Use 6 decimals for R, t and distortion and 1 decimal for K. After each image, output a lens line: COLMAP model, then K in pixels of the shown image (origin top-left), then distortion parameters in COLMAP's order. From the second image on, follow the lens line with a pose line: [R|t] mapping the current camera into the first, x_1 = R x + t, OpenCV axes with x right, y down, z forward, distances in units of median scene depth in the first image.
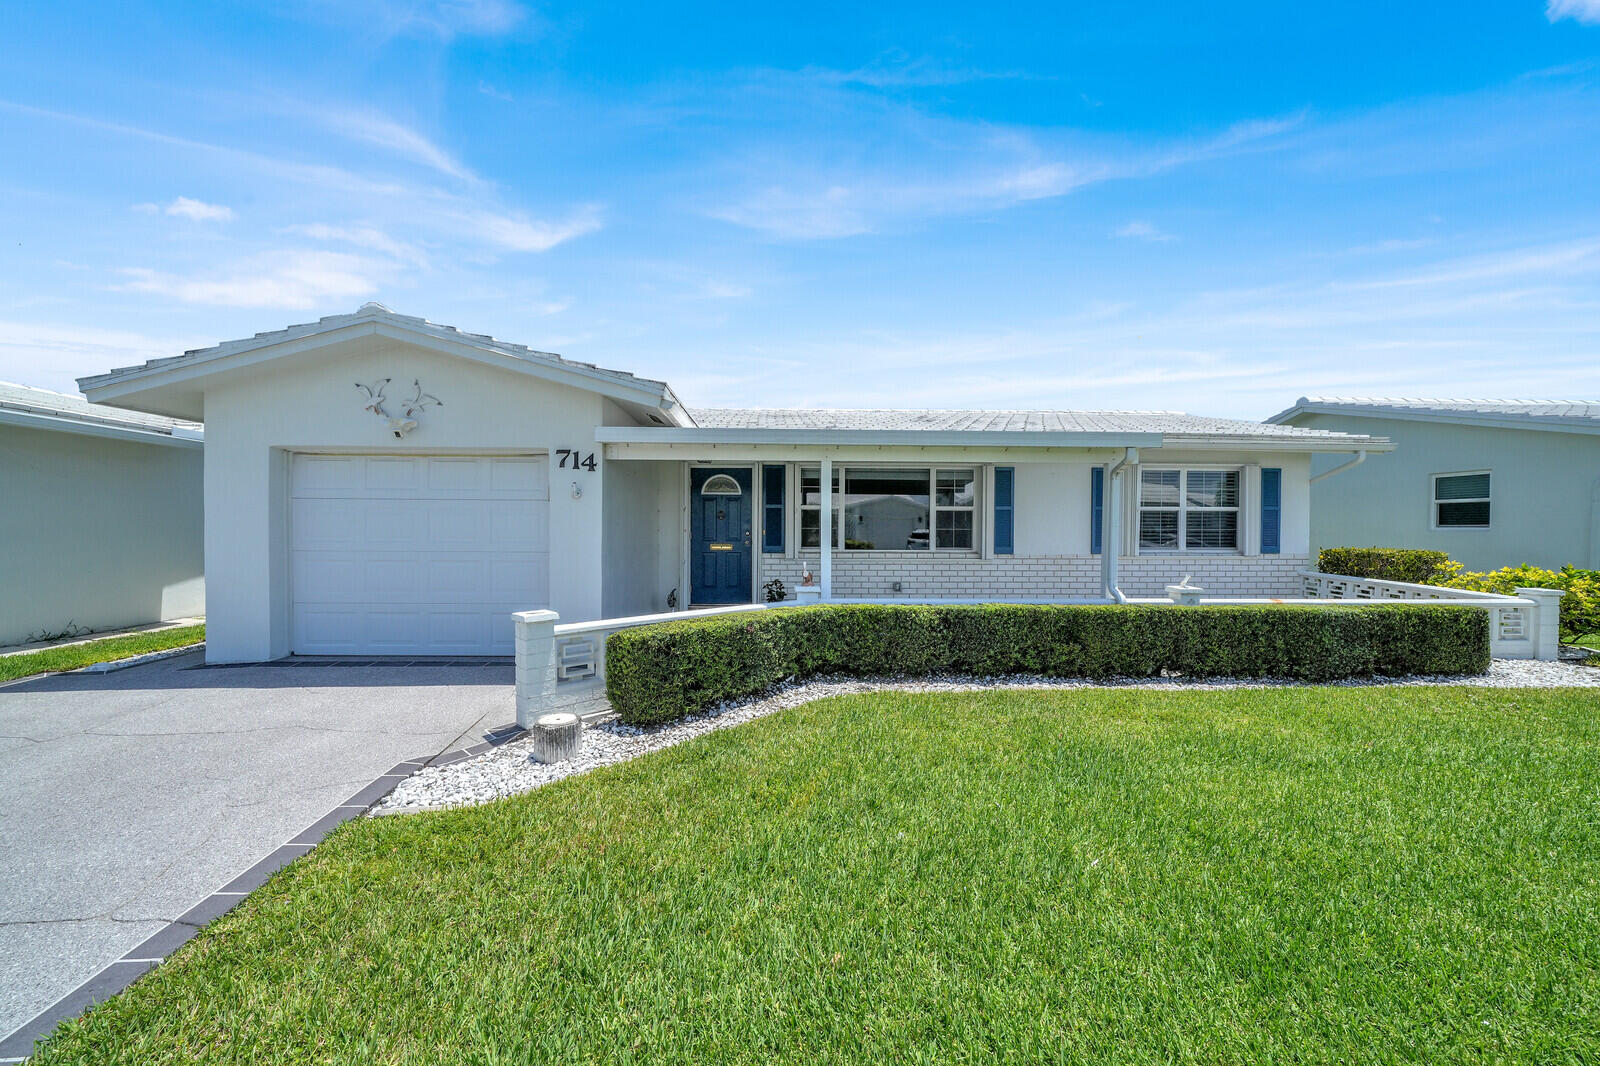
lens RADIAL K [[618.7, 0, 800.0], [0, 618.7, 533.0], [0, 0, 1]] dist [-0.014991, -0.000039]
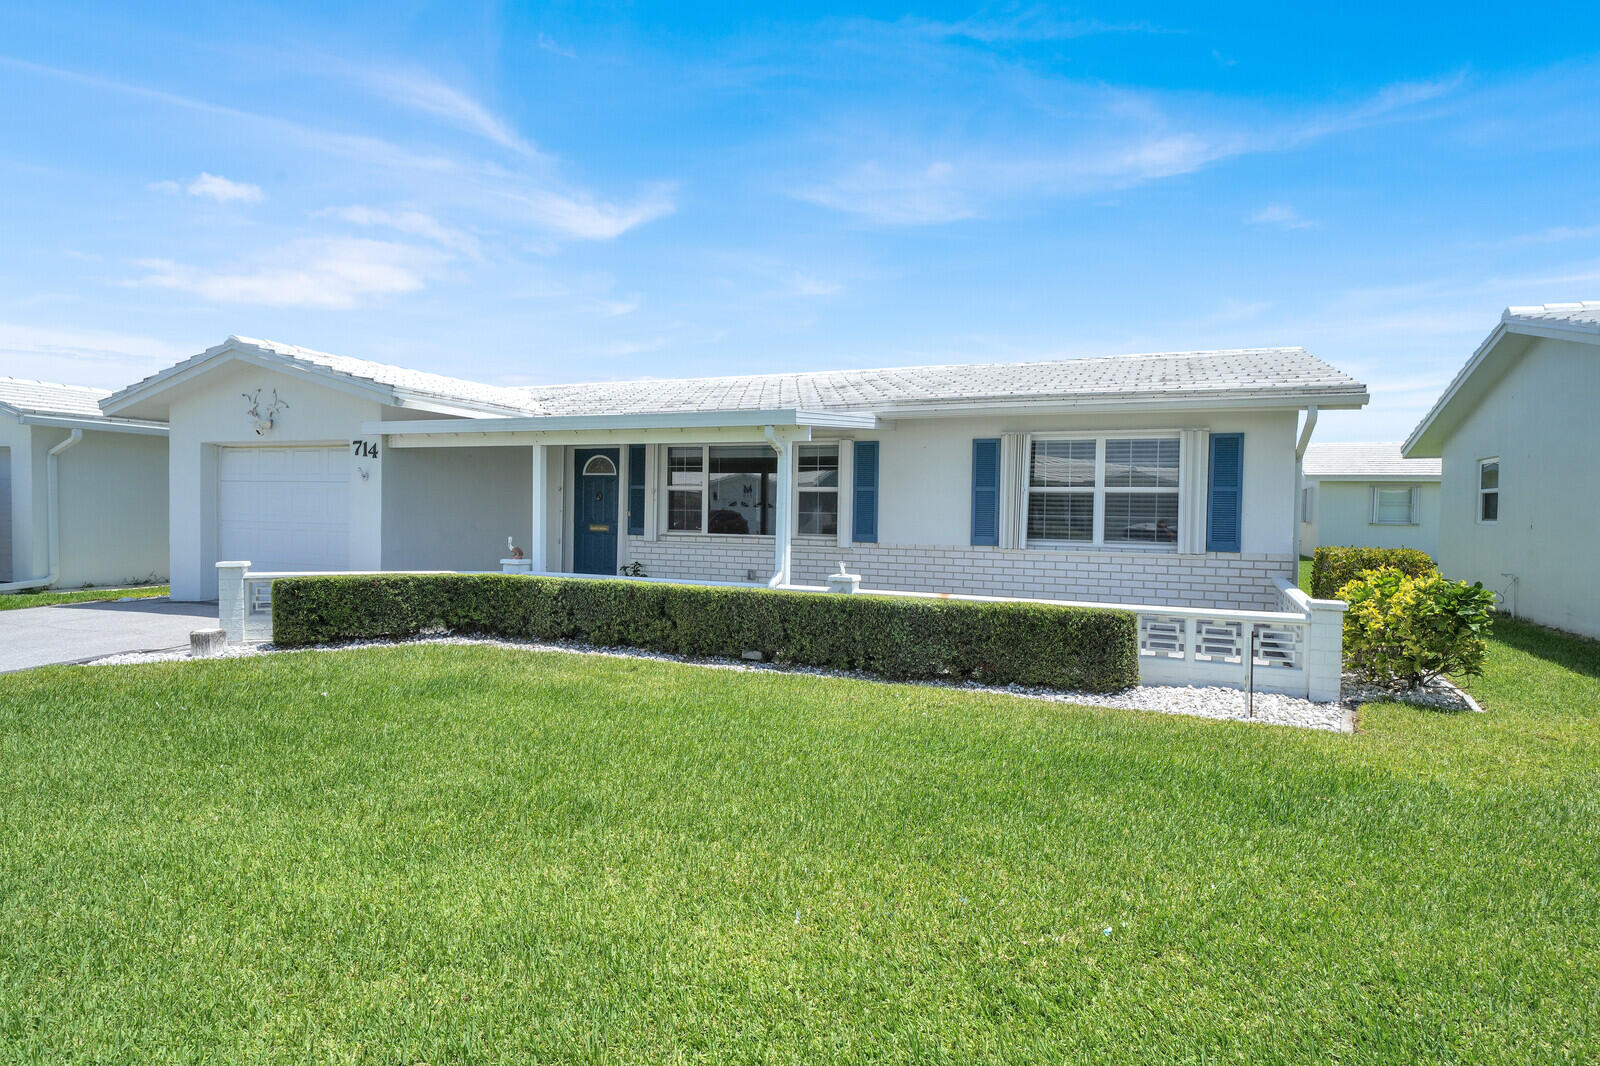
lens RADIAL K [[858.5, 0, 800.0], [0, 858.5, 533.0], [0, 0, 1]] dist [0.001856, 0.000003]
pose [[0.913507, 0.021327, -0.406263, 0.744738], [-0.017141, 0.999756, 0.013942, 0.006009], [0.406461, -0.005772, 0.913650, -0.133142]]
